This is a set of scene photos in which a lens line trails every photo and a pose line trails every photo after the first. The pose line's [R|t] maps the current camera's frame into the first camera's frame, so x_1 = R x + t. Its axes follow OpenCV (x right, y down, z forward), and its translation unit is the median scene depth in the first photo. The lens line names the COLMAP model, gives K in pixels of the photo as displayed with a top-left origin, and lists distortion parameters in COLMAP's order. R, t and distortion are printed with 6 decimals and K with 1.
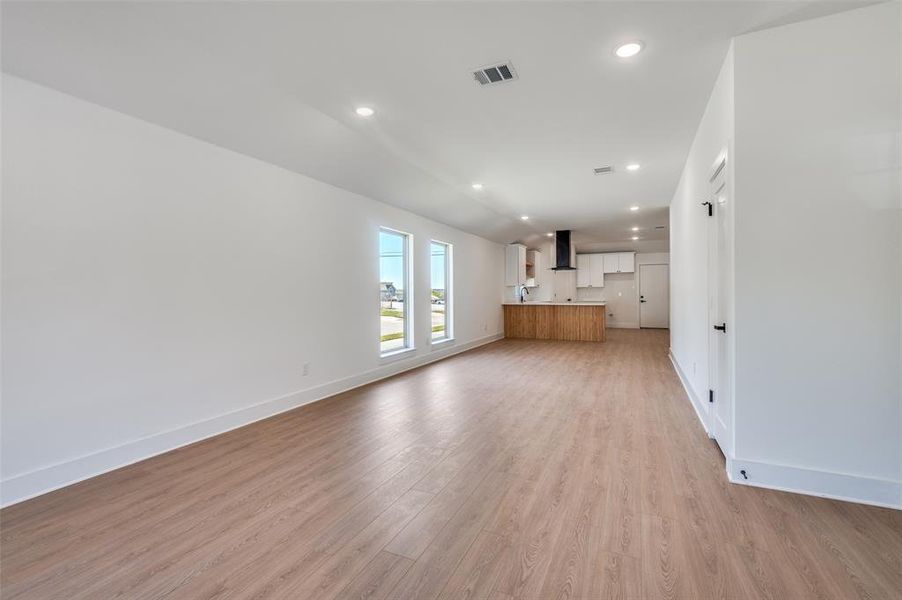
lens RADIAL K [[402.5, 0, 452.9], [0, 402.5, 294.0], [0, 0, 1]] dist [0.002138, 0.000104]
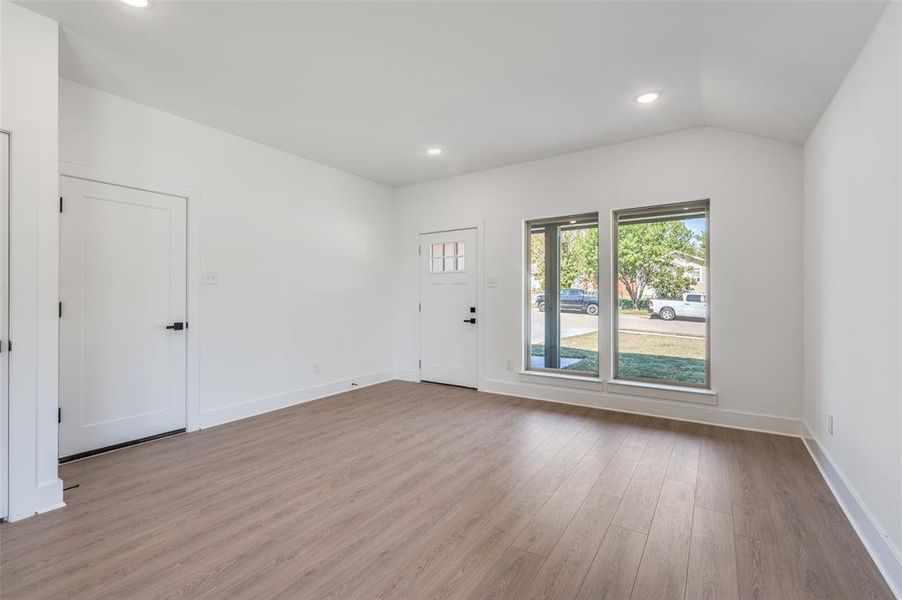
lens RADIAL K [[398.6, 0, 455.6], [0, 398.6, 298.6], [0, 0, 1]] dist [0.011065, 0.000542]
pose [[-0.989130, 0.005182, 0.146952, -0.082802], [0.006233, 0.999958, 0.006693, -0.001209], [-0.146912, 0.007536, -0.989121, 0.444143]]
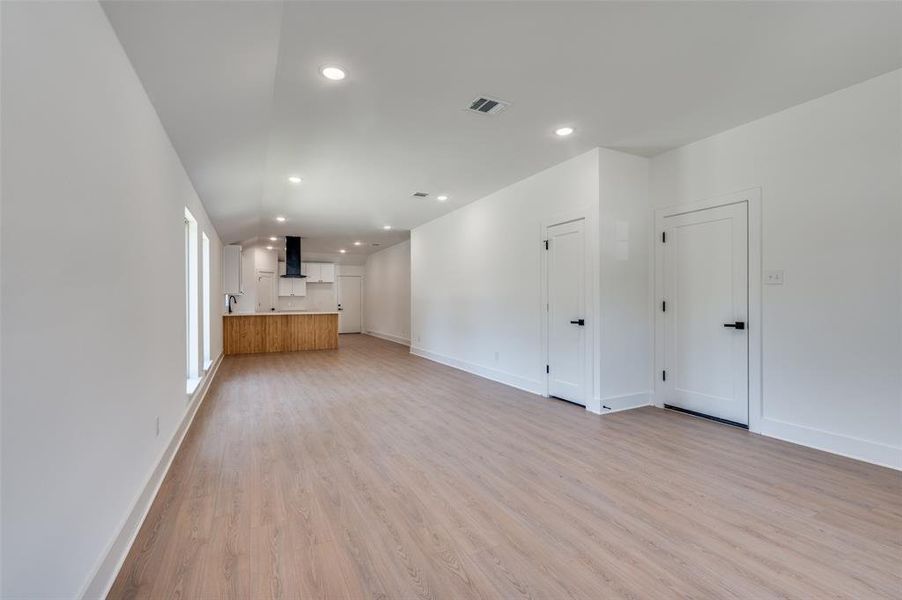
lens RADIAL K [[398.6, 0, 455.6], [0, 398.6, 298.6], [0, 0, 1]] dist [0.011065, 0.000542]
pose [[0.615918, 0.002480, 0.787806, -0.242889], [0.006732, 0.999942, -0.008411, 0.000416], [-0.787781, 0.010484, 0.615866, 0.113786]]
